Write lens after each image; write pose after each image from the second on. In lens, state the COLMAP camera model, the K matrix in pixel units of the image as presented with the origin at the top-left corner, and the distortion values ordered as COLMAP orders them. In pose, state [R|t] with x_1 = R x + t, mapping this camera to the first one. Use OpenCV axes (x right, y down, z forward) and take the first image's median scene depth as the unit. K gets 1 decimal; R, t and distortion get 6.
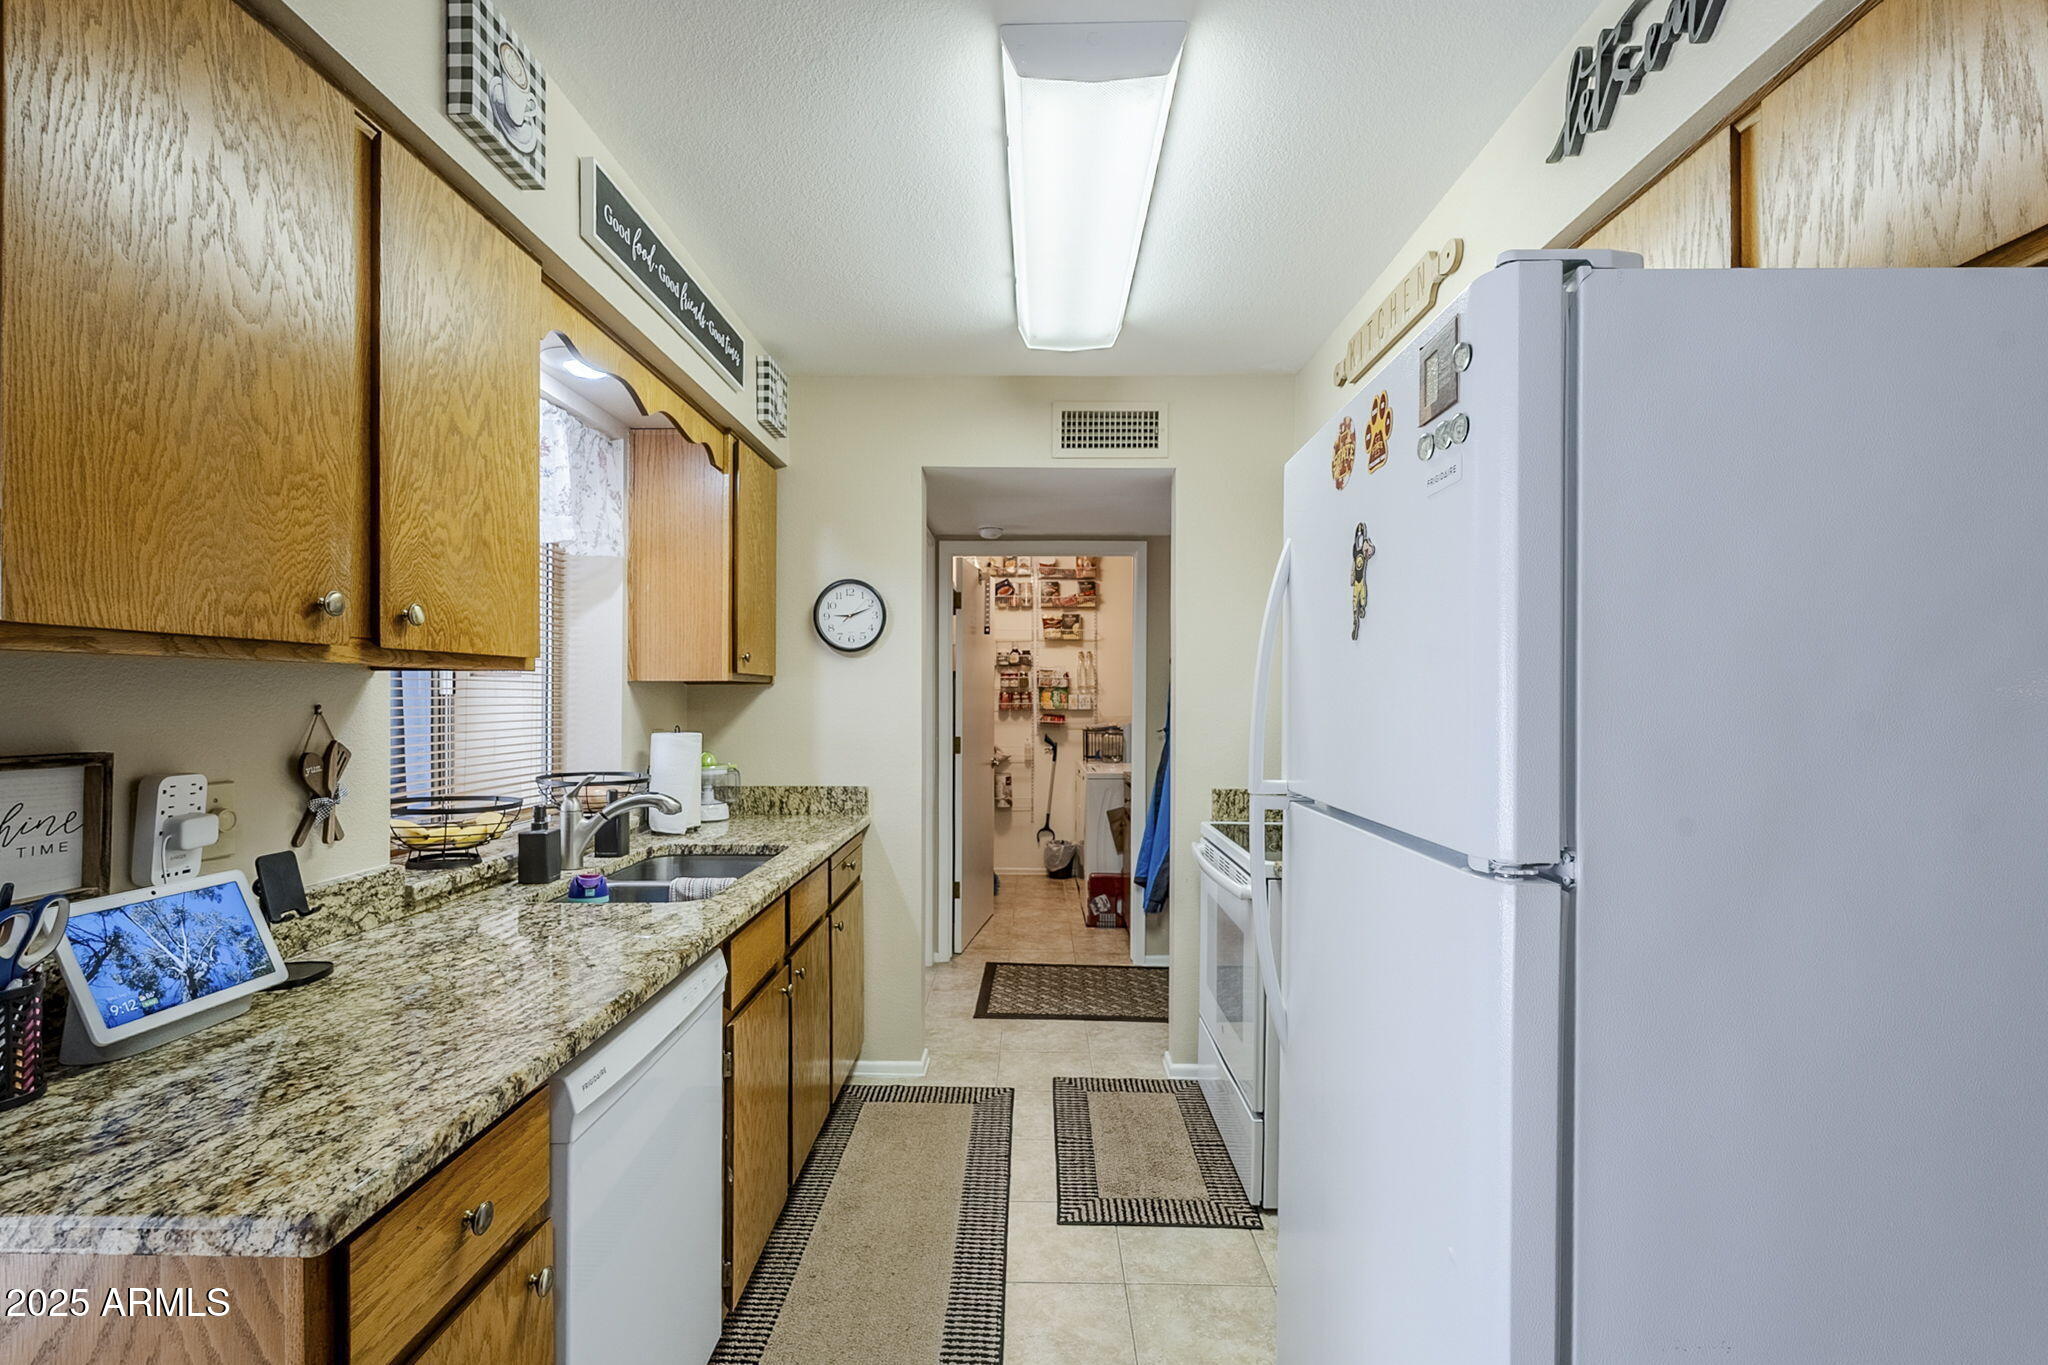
lens RADIAL K [[919.5, 0, 1012.9], [0, 919.5, 692.8], [0, 0, 1]] dist [-0.003758, -0.000247]
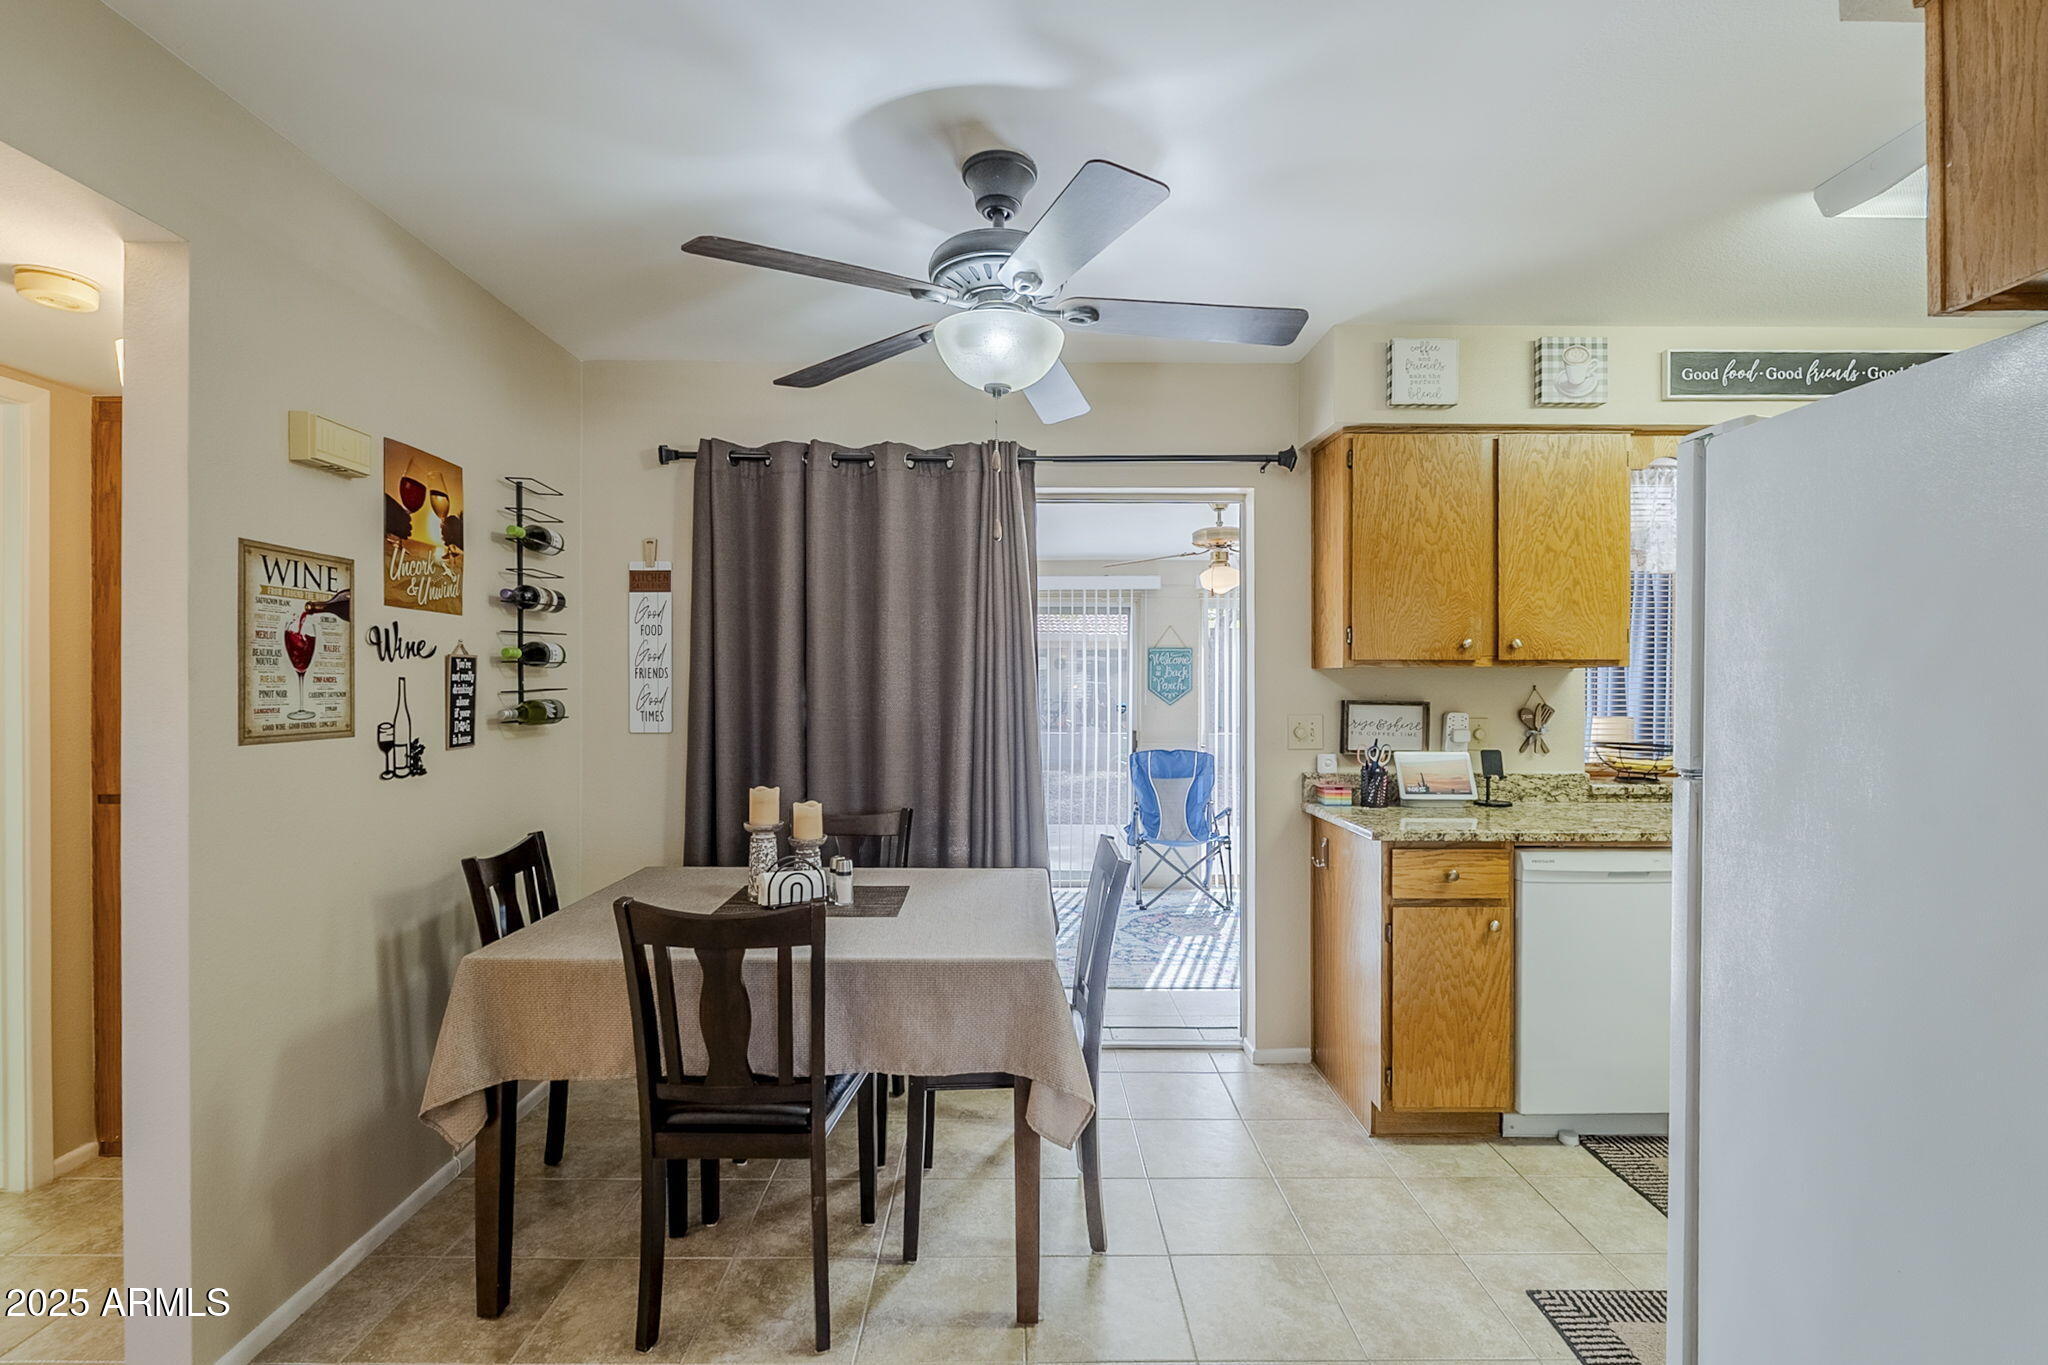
lens RADIAL K [[919.5, 0, 1030.9], [0, 919.5, 681.4], [0, 0, 1]] dist [-0.003758, -0.000247]
pose [[0.037545, 0.004314, -0.999286, 1.202582], [-0.000492, 0.999991, 0.004298, -0.004123], [0.999295, 0.000330, 0.037546, -0.196439]]
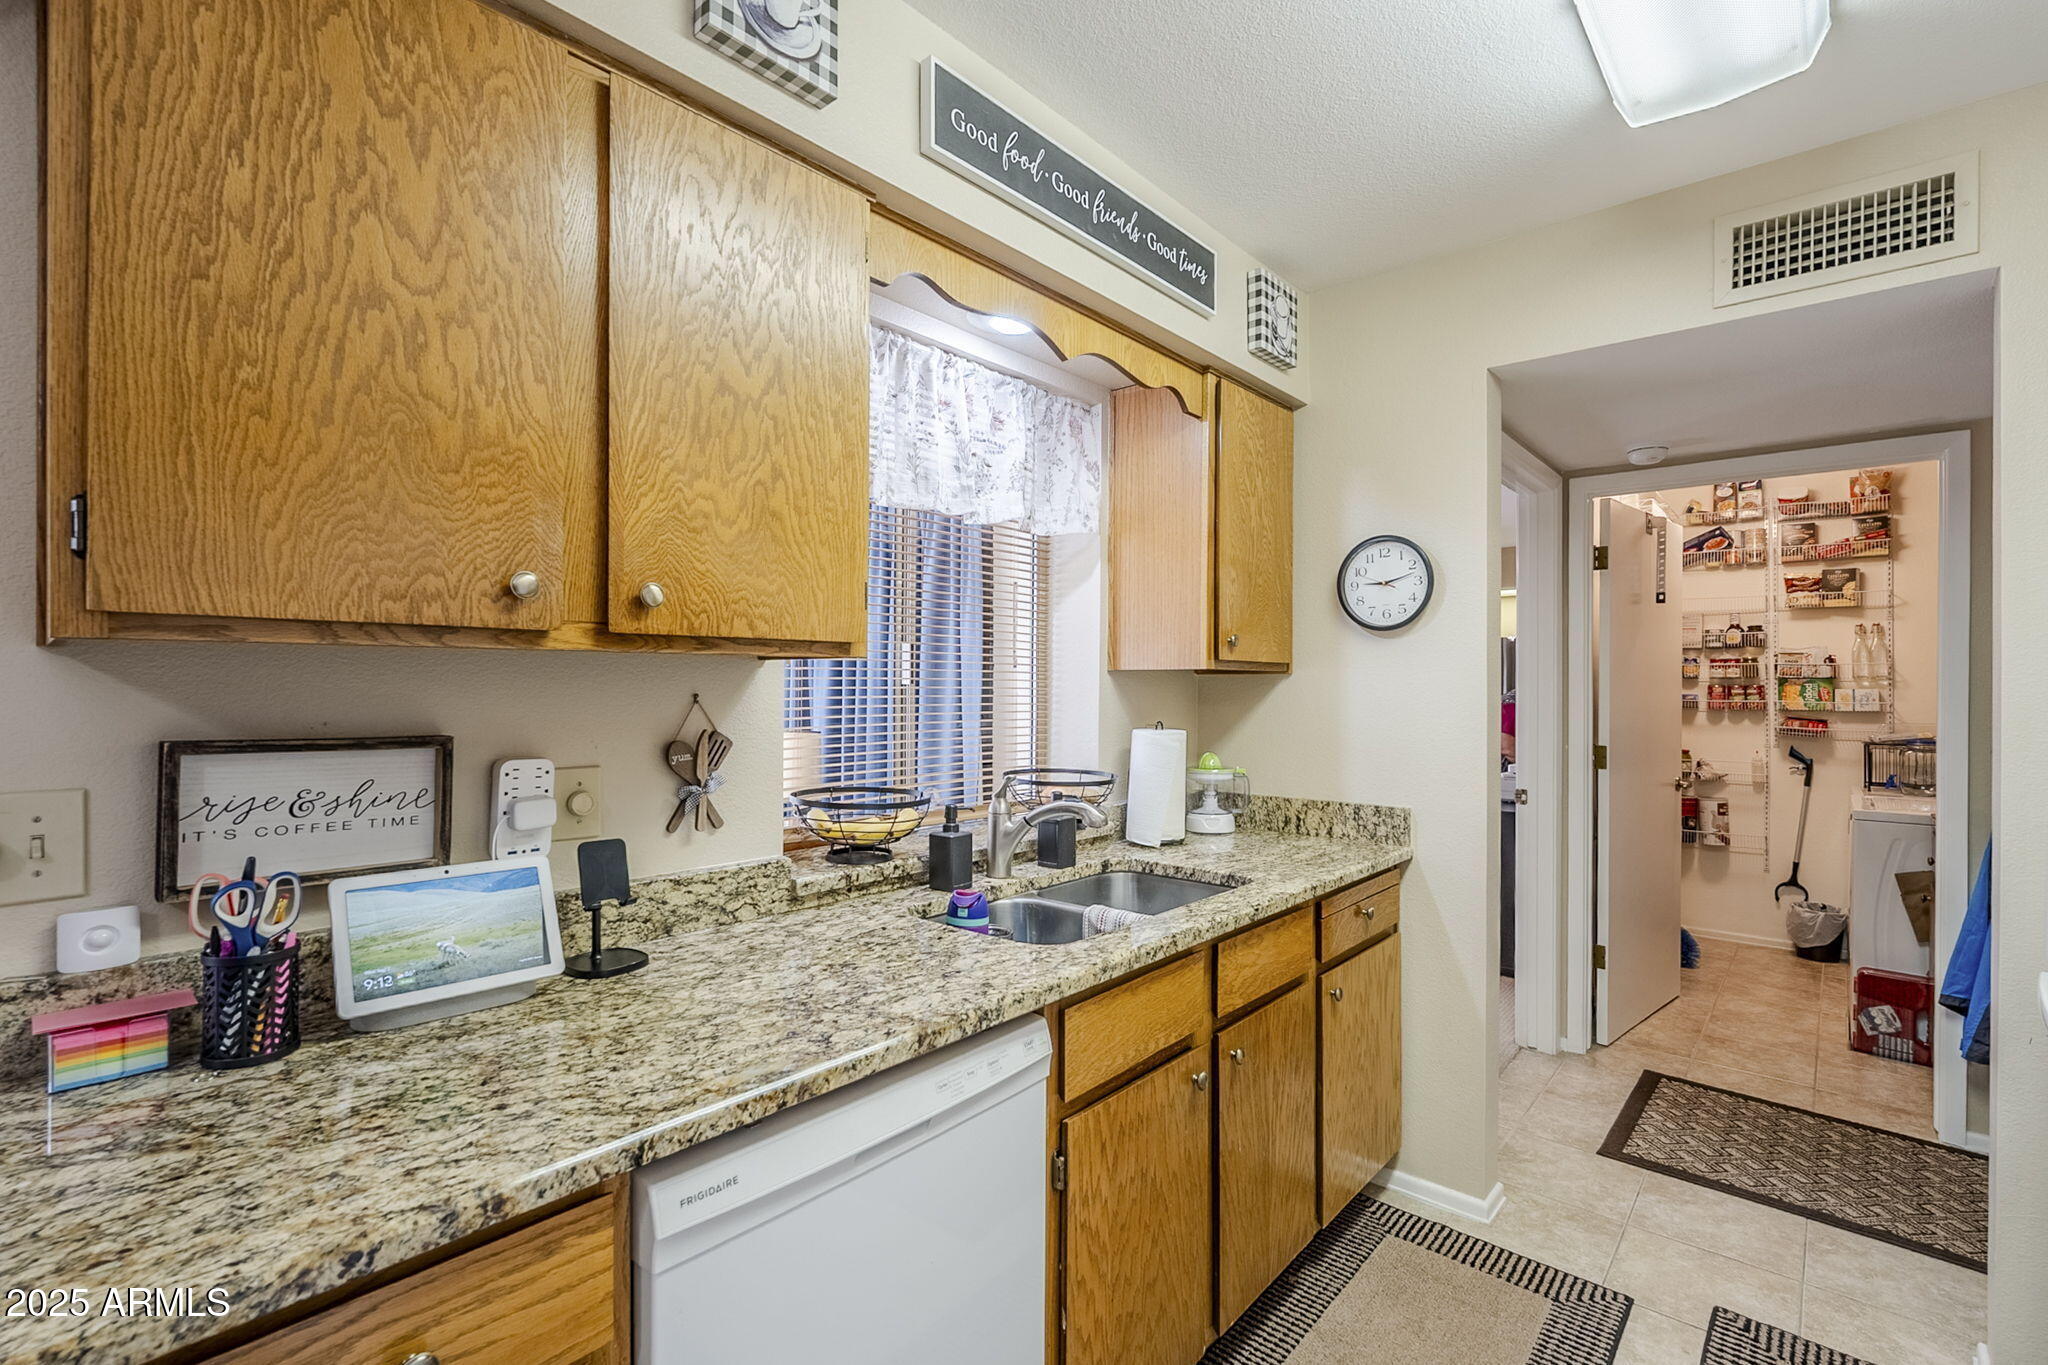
lens RADIAL K [[919.5, 0, 1018.7], [0, 919.5, 680.6], [0, 0, 1]] dist [-0.003758, -0.000247]
pose [[0.761611, 0.000118, -0.648034, 0.169824], [-0.002818, 0.999991, -0.003131, 0.000247], [0.648028, 0.004211, 0.761605, 0.435509]]
